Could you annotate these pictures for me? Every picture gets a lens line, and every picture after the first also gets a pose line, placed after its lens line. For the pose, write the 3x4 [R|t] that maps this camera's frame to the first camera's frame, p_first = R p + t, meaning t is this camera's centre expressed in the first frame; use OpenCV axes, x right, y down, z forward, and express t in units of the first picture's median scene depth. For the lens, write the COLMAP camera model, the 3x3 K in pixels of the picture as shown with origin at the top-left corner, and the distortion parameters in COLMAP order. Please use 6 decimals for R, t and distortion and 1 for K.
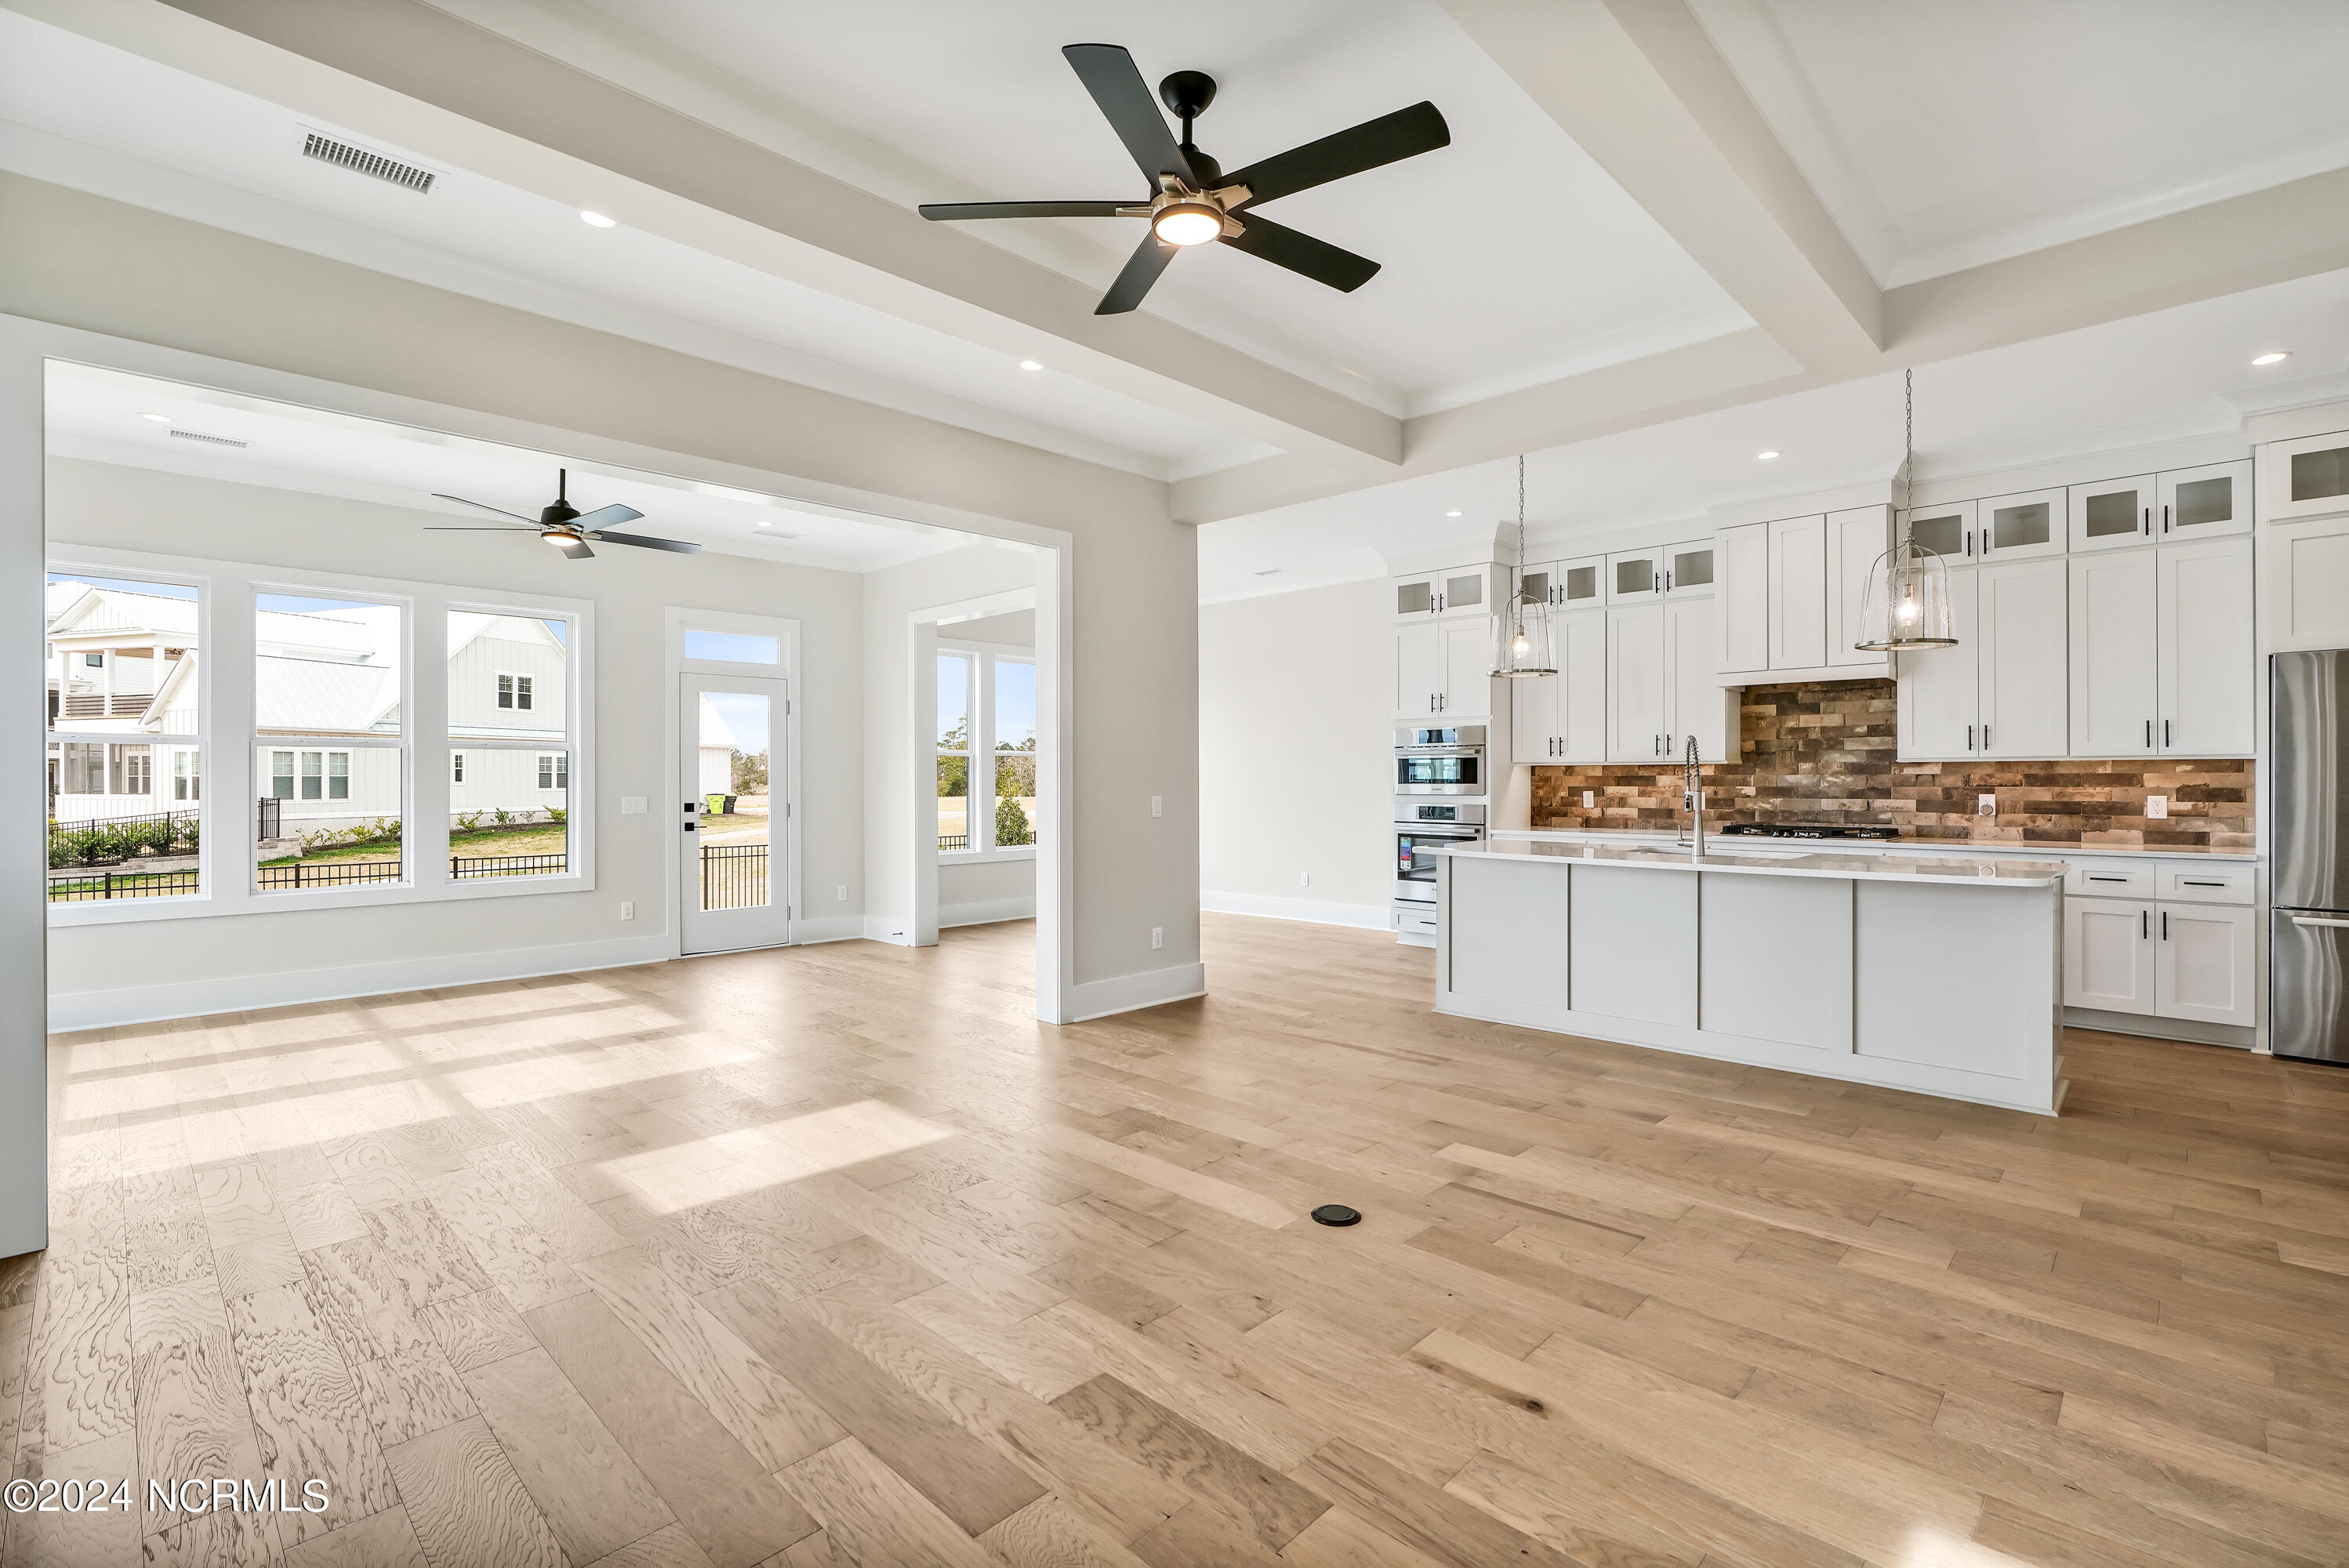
lens RADIAL K [[1058.5, 0, 1166.0], [0, 1058.5, 780.7], [0, 0, 1]] dist [-0.022065, 0.007761]
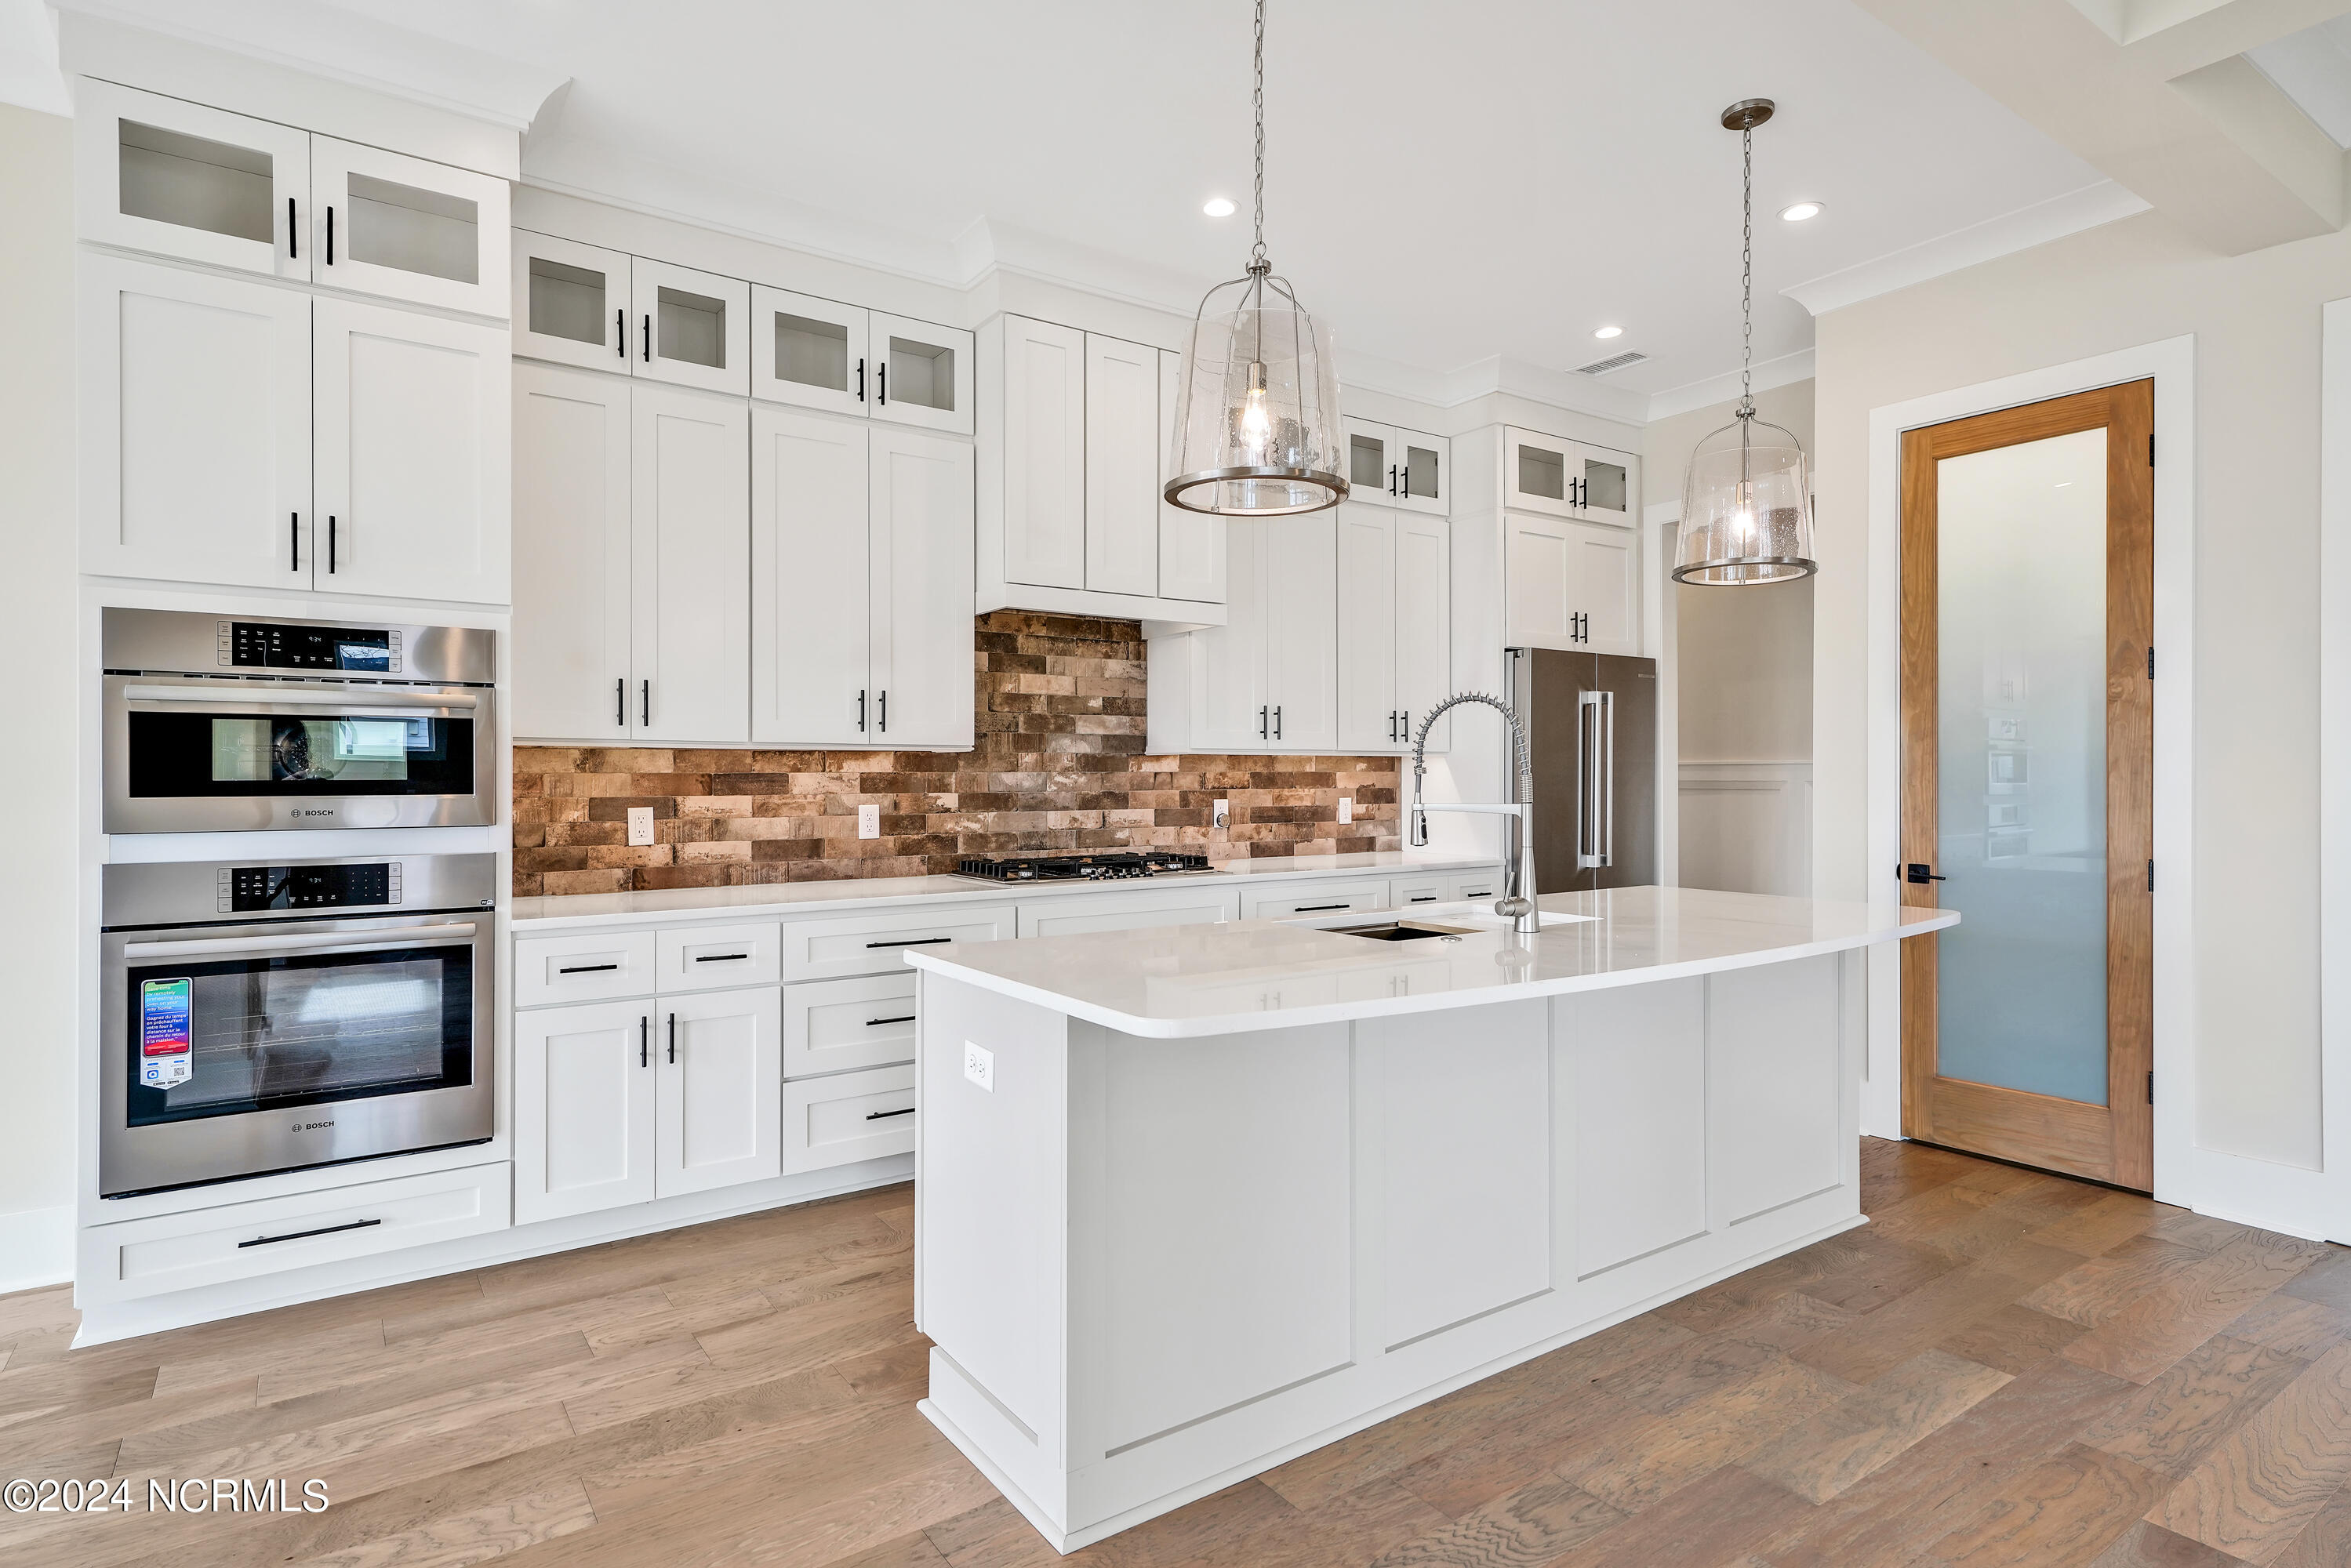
lens RADIAL K [[1225.0, 0, 1168.9], [0, 1225.0, 787.0], [0, 0, 1]] dist [0.010686, -0.000857]
pose [[0.185082, -0.007737, 0.982693, -0.083210], [0.003203, 0.999968, 0.007269, -0.002297], [-0.982718, 0.001802, 0.185101, 0.895149]]
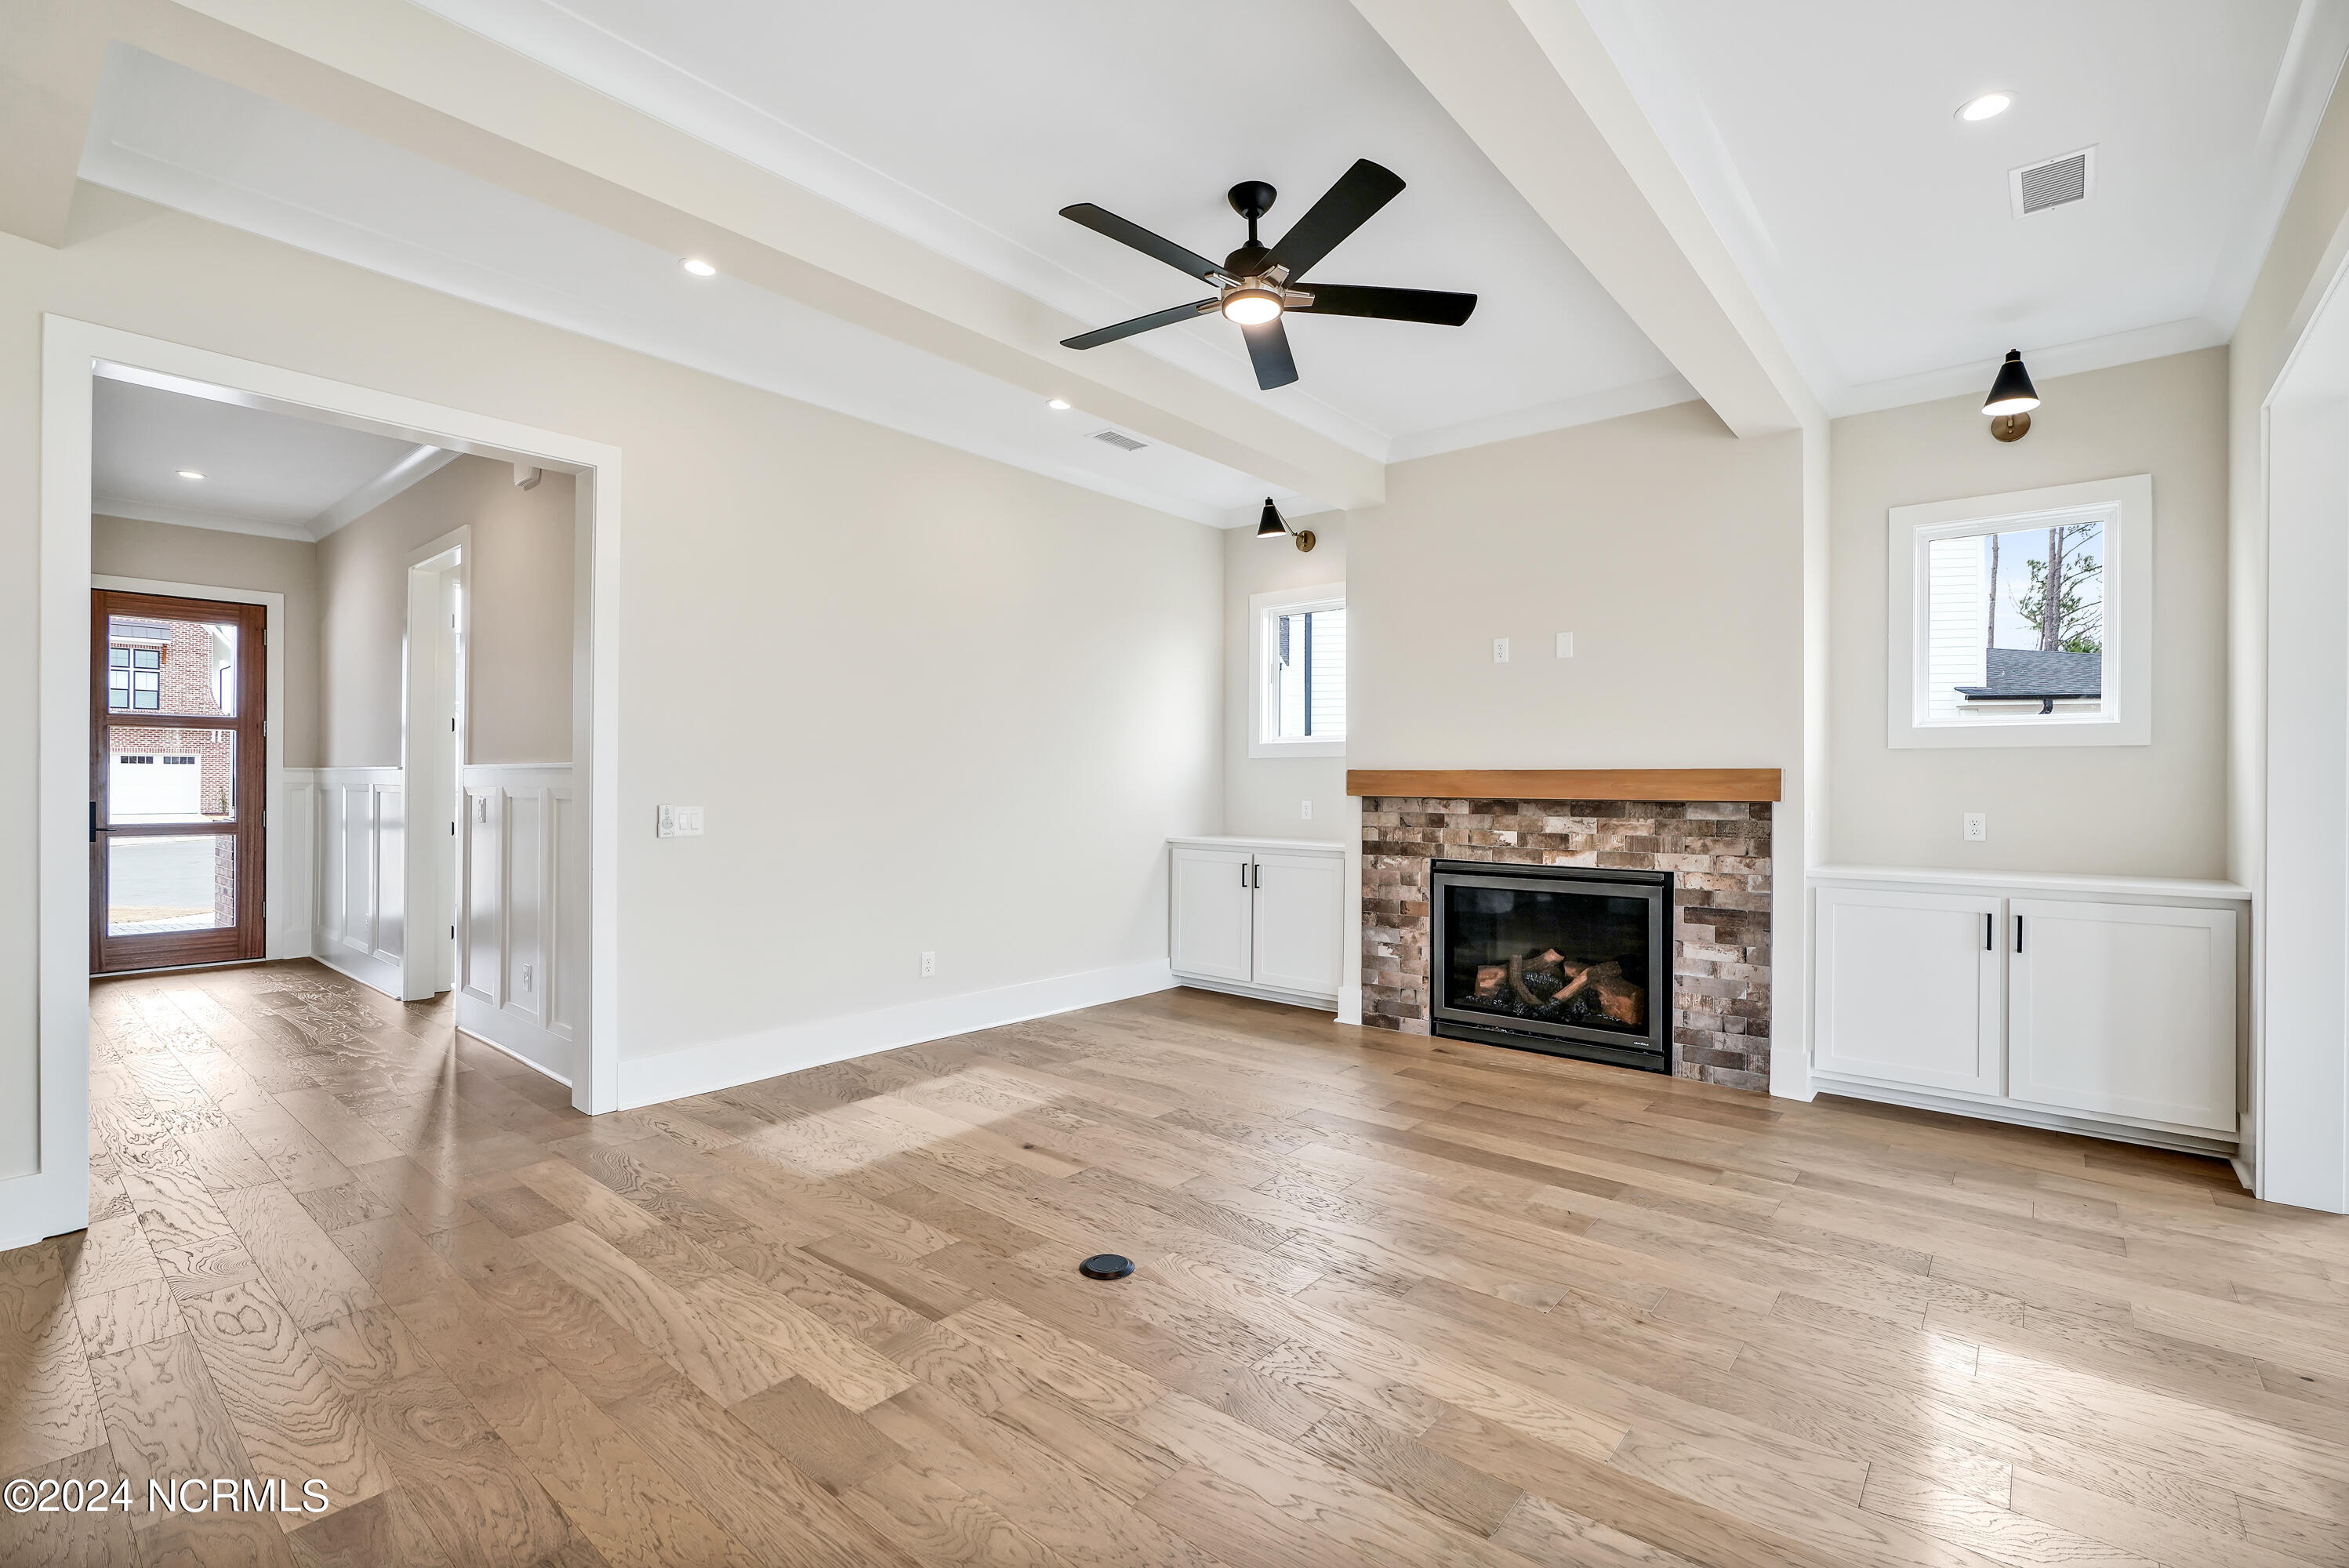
lens RADIAL K [[1058.5, 0, 1166.3], [0, 1058.5, 784.3], [0, 0, 1]] dist [-0.022065, 0.007761]
pose [[-0.997209, -0.000242, -0.074659, 0.093235], [-0.000800, 0.999972, 0.007442, -0.003517], [0.074655, 0.007481, -0.997181, 1.001216]]
